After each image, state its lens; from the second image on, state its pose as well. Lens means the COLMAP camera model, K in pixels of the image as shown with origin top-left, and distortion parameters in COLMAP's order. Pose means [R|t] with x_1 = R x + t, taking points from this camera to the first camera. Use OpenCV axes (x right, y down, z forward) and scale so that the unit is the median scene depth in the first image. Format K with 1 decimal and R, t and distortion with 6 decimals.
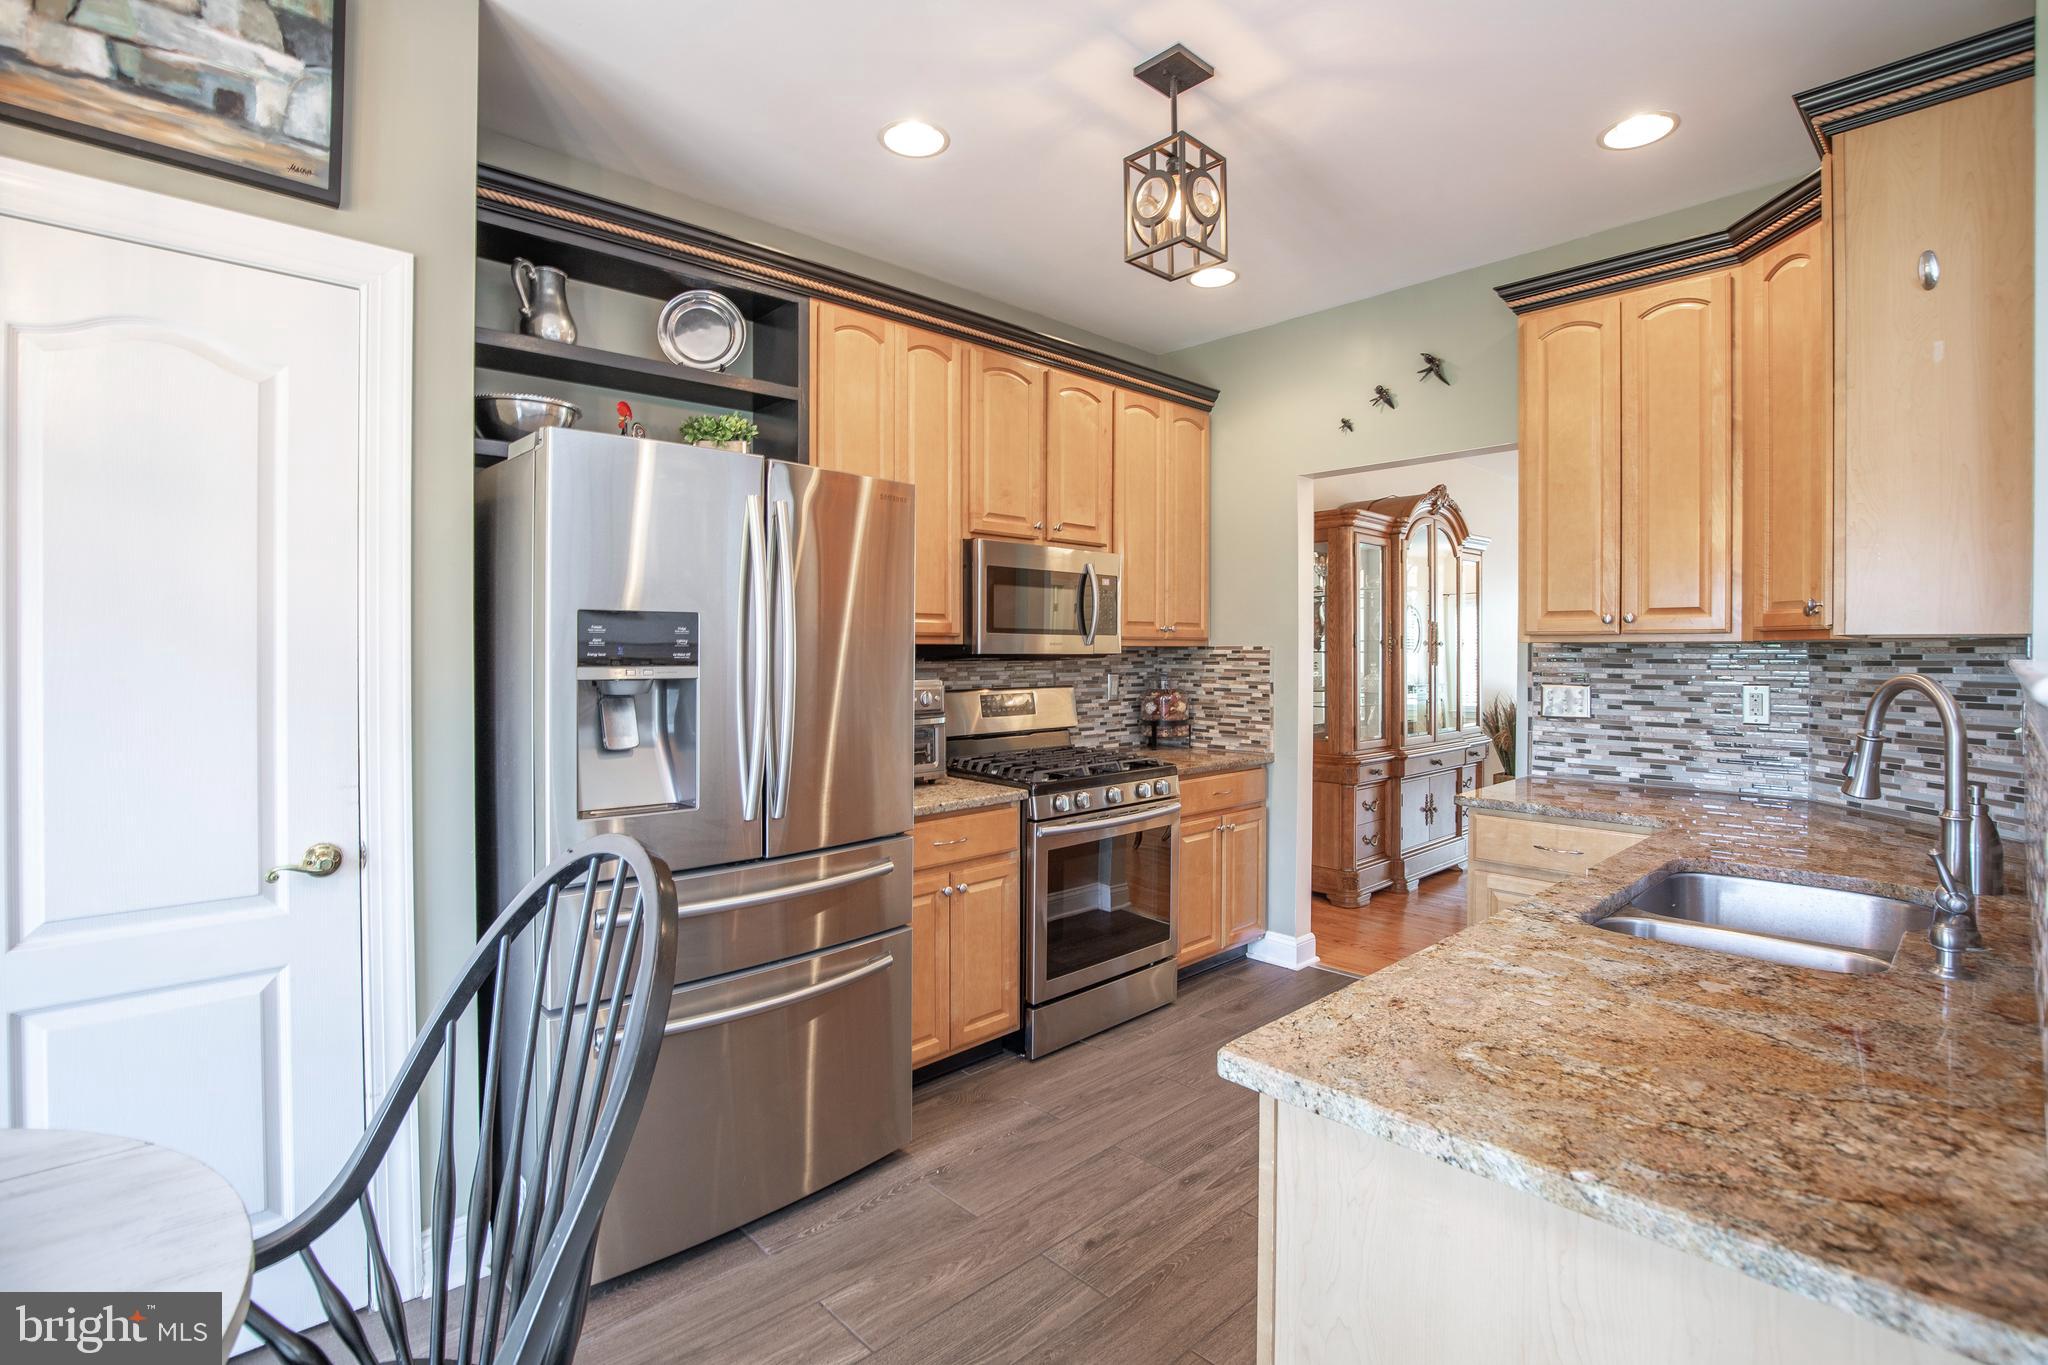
lens RADIAL K [[960.4, 0, 1076.4], [0, 960.4, 656.5], [0, 0, 1]] dist [-0.037723, 0.005578]
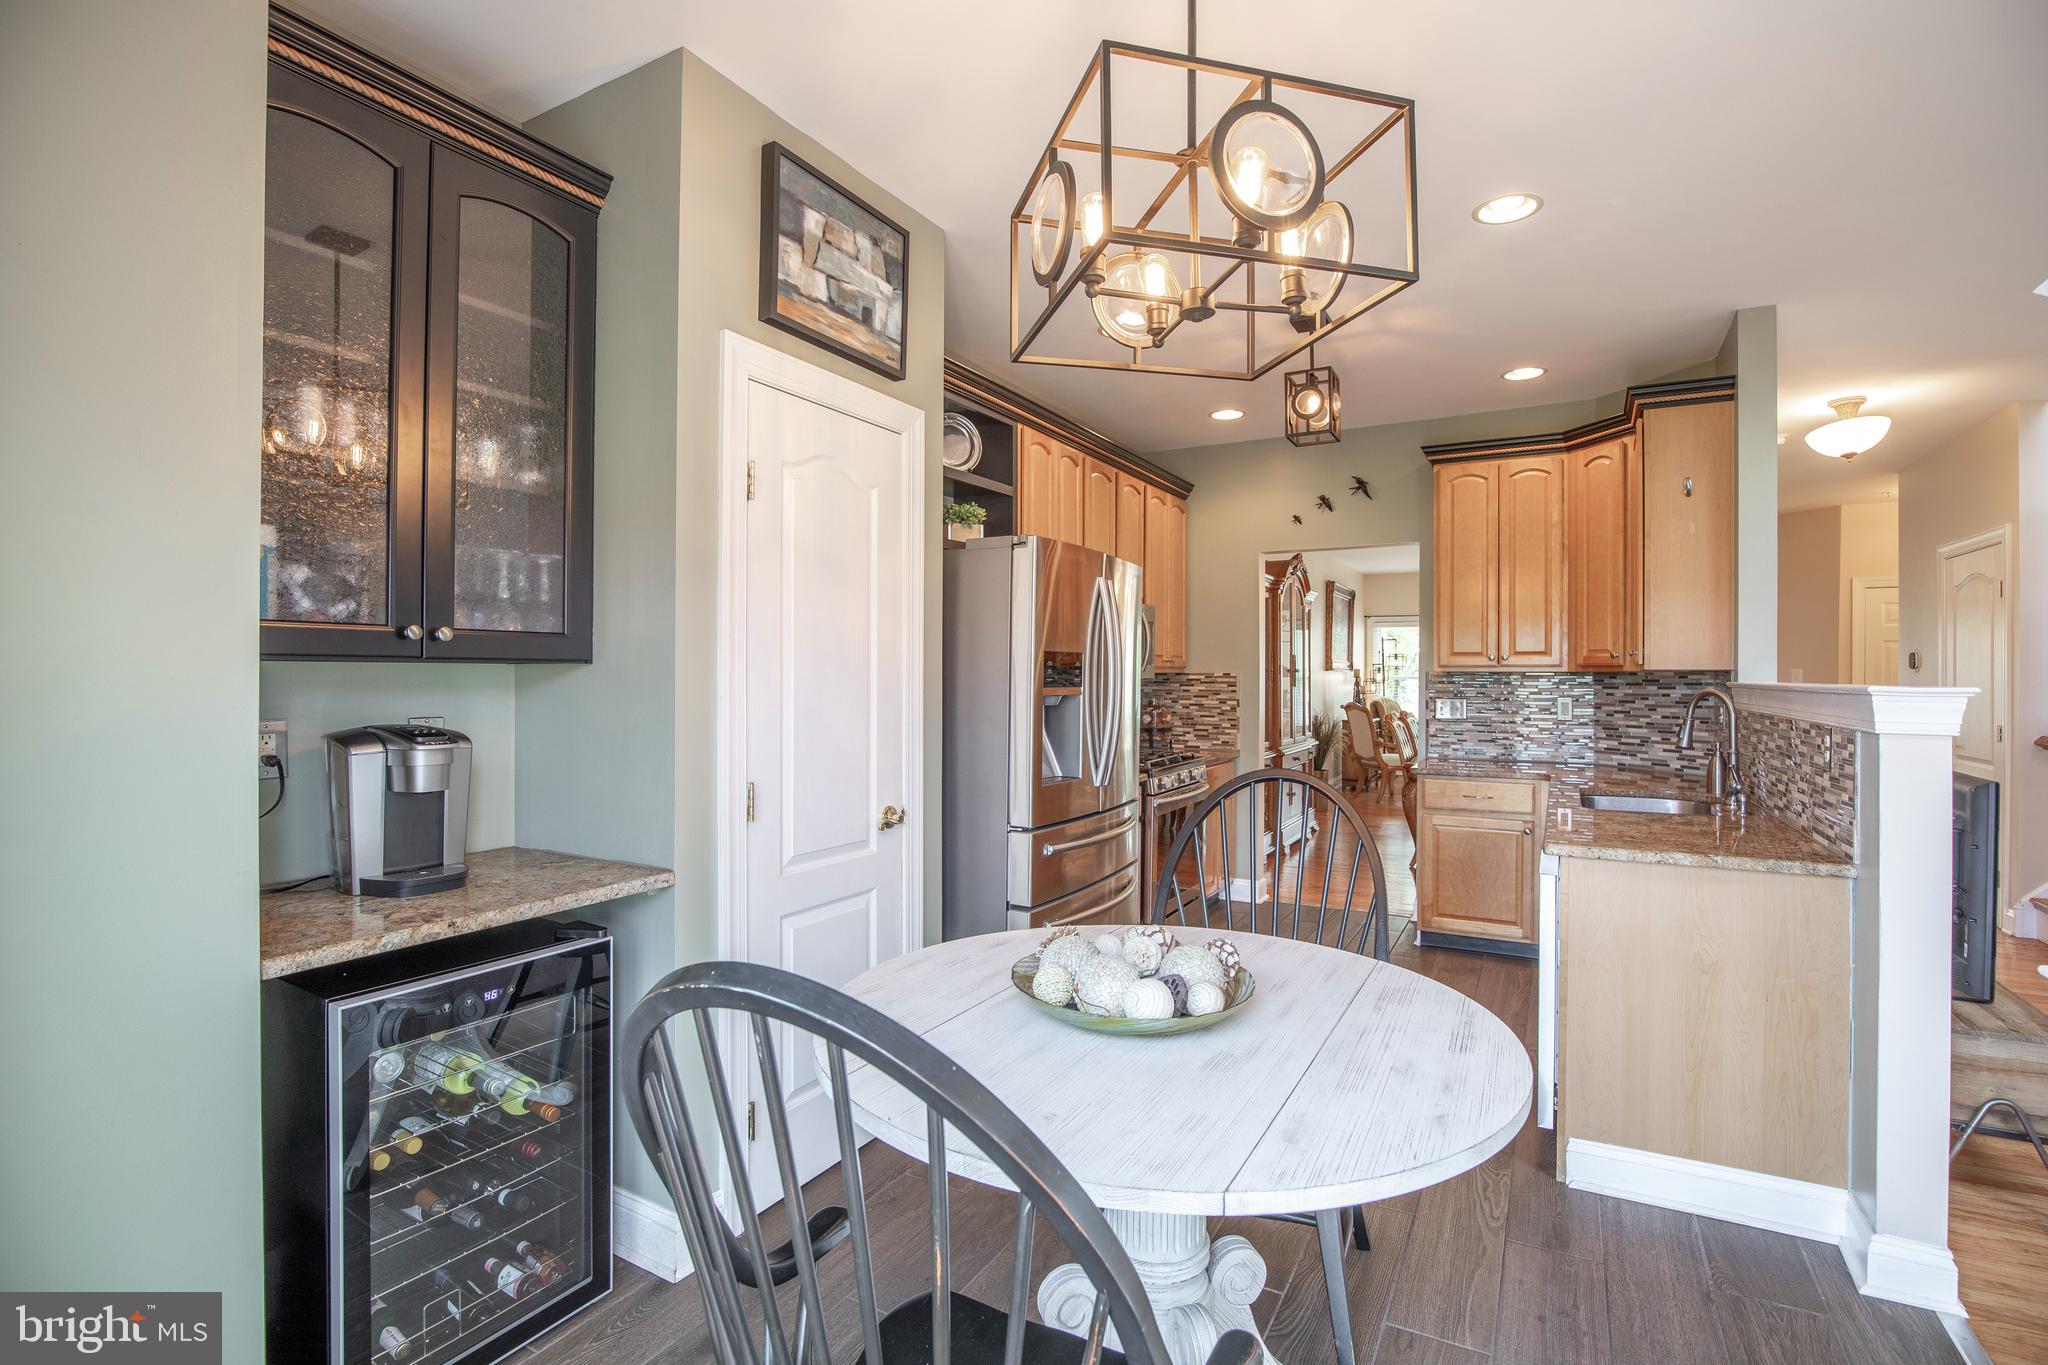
lens RADIAL K [[958.8, 0, 1048.7], [0, 958.8, 672.7], [0, 0, 1]] dist [-0.033241, 0.000109]
pose [[0.954962, 0.001762, 0.296722, -0.633181], [0.000389, 0.999974, -0.007188, -0.001901], [-0.296727, 0.006979, 0.954937, -0.331819]]
